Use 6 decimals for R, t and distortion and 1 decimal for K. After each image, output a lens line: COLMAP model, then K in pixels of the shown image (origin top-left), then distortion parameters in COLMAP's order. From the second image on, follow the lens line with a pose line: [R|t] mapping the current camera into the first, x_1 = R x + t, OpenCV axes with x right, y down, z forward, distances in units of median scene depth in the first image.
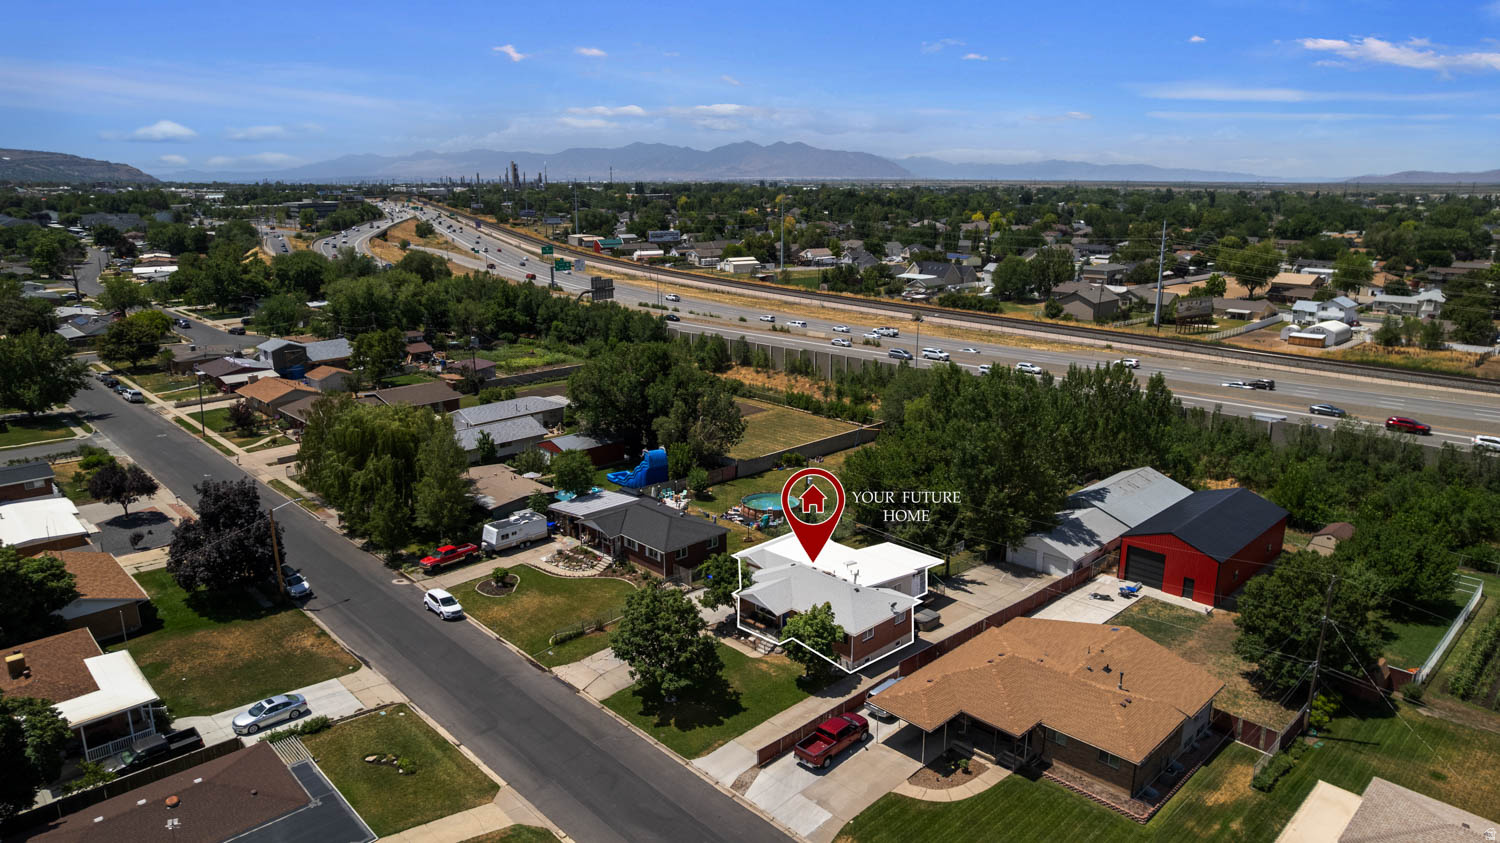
lens RADIAL K [[962.1, 0, 751.9], [0, 962.1, 425.6], [0, 0, 1]] dist [-0.091548, 0.088175]
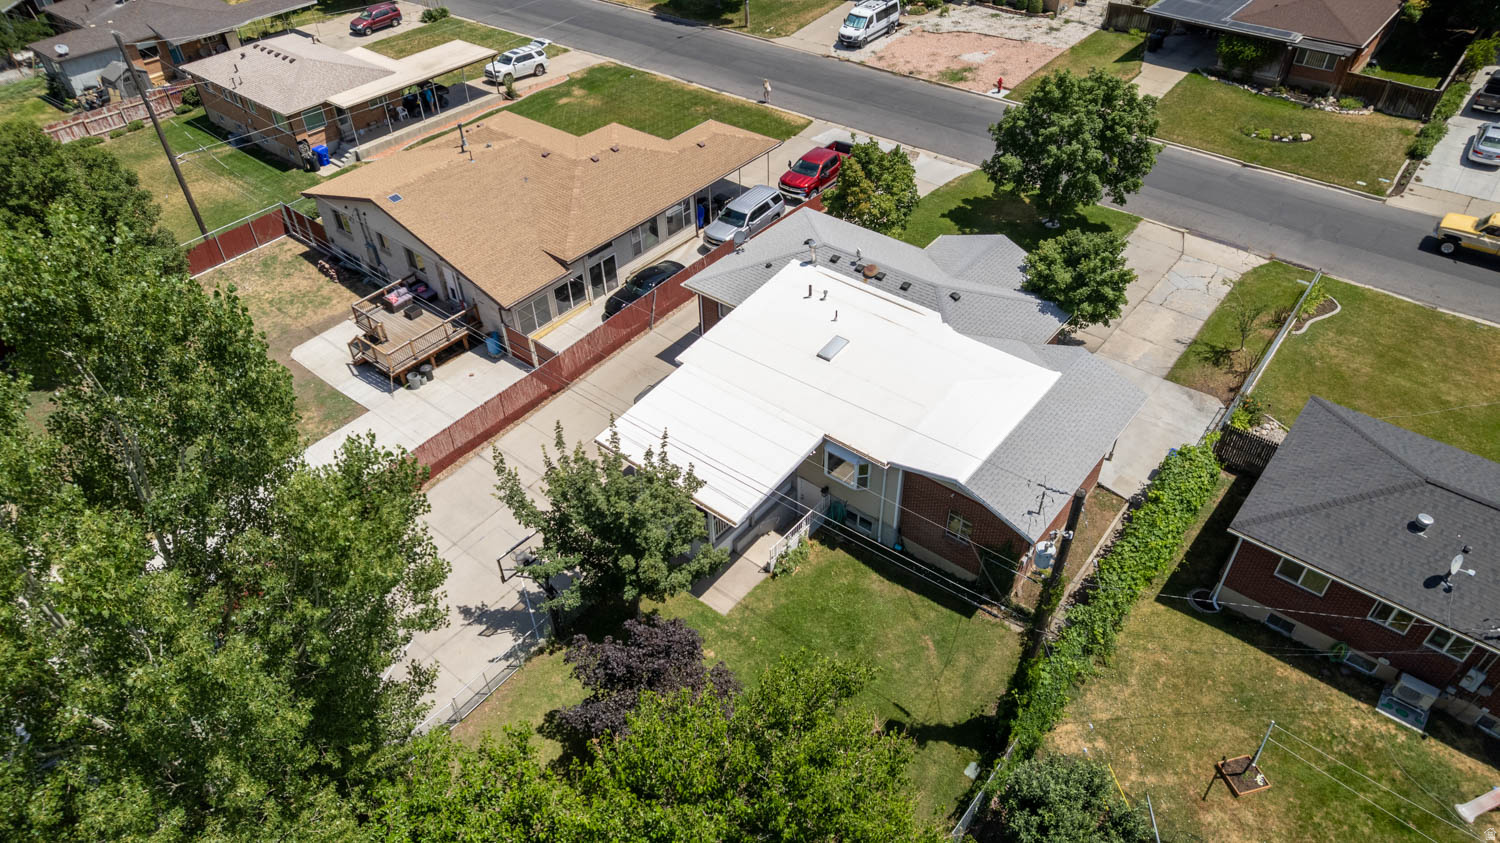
lens RADIAL K [[962.1, 0, 751.9], [0, 962.1, 425.6], [0, 0, 1]] dist [-0.091548, 0.088175]
pose [[-0.994052, 0.088509, -0.063463, 0.165114], [-0.001795, 0.569310, 0.822121, -0.182260], [0.108895, 0.817345, -0.565764, 1.250369]]
